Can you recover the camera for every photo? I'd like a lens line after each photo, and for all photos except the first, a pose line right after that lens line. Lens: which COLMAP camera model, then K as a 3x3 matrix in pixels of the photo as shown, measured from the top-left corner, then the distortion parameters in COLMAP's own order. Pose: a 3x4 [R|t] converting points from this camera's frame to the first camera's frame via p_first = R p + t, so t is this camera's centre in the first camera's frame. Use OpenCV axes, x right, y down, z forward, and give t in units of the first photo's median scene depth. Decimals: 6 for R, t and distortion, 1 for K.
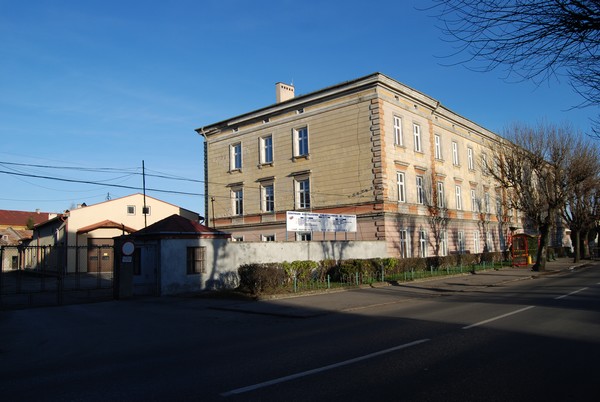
lens RADIAL K [[472.0, 0, 300.0], [0, 472.0, 201.0], [0, 0, 1]] dist [-0.099492, 0.043518]
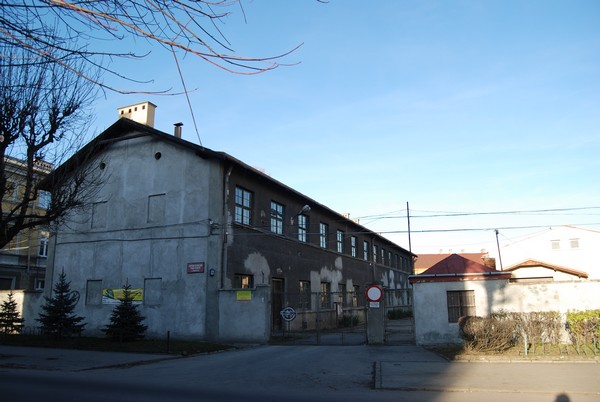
lens RADIAL K [[472.0, 0, 300.0], [0, 472.0, 201.0], [0, 0, 1]] dist [-0.099492, 0.043518]
pose [[0.480253, -0.162332, -0.861978, 0.239770], [0.091677, 0.986632, -0.134729, 0.013763], [0.872326, -0.014320, 0.488715, 0.193760]]
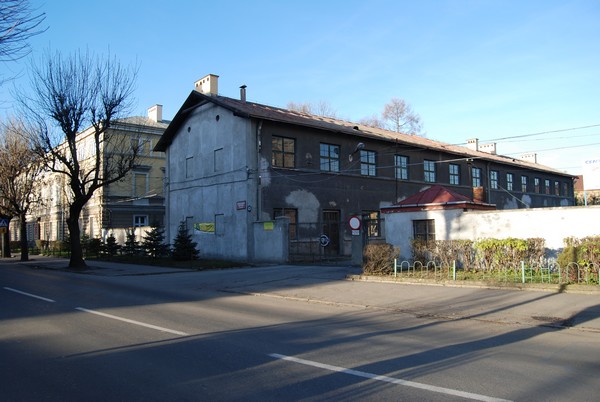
lens RADIAL K [[472.0, 0, 300.0], [0, 472.0, 201.0], [0, 0, 1]] dist [-0.099492, 0.043518]
pose [[0.050530, -0.041867, -0.997845, 0.417087], [0.126371, 0.991358, -0.035196, 0.037342], [0.990695, -0.124320, 0.055384, 0.422505]]
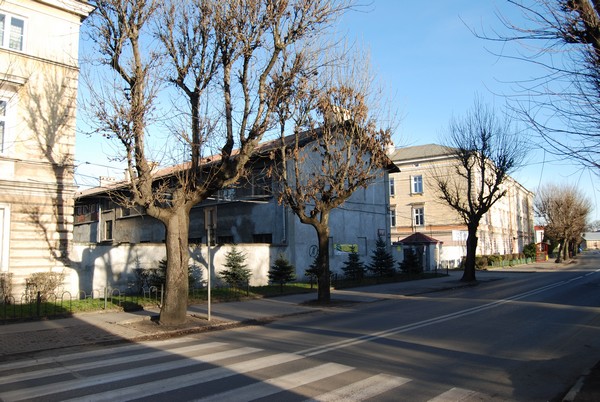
lens RADIAL K [[476.3, 0, 300.0], [0, 476.3, 201.0], [0, 0, 1]] dist [-0.111299, 0.000364]
pose [[0.991352, 0.025138, 0.128802, -0.657718], [-0.024207, 0.999668, -0.008785, -0.048195], [-0.128980, 0.005591, 0.991631, -0.607219]]
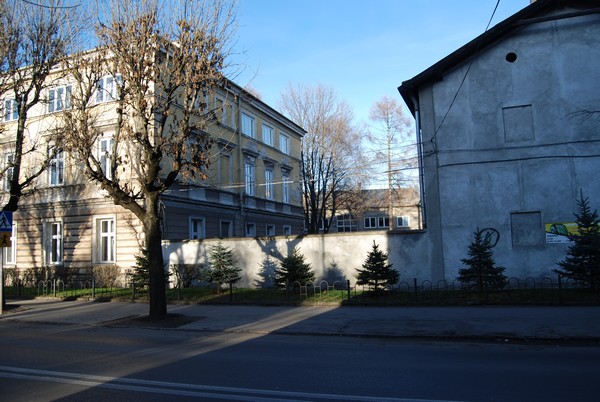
lens RADIAL K [[472.0, 0, 300.0], [0, 472.0, 201.0], [0, 0, 1]] dist [-0.099492, 0.043518]
pose [[0.490630, -0.072697, -0.868330, -0.185965], [0.107172, 0.993982, -0.022661, -0.016785], [0.864752, -0.081942, 0.495468, -0.185329]]
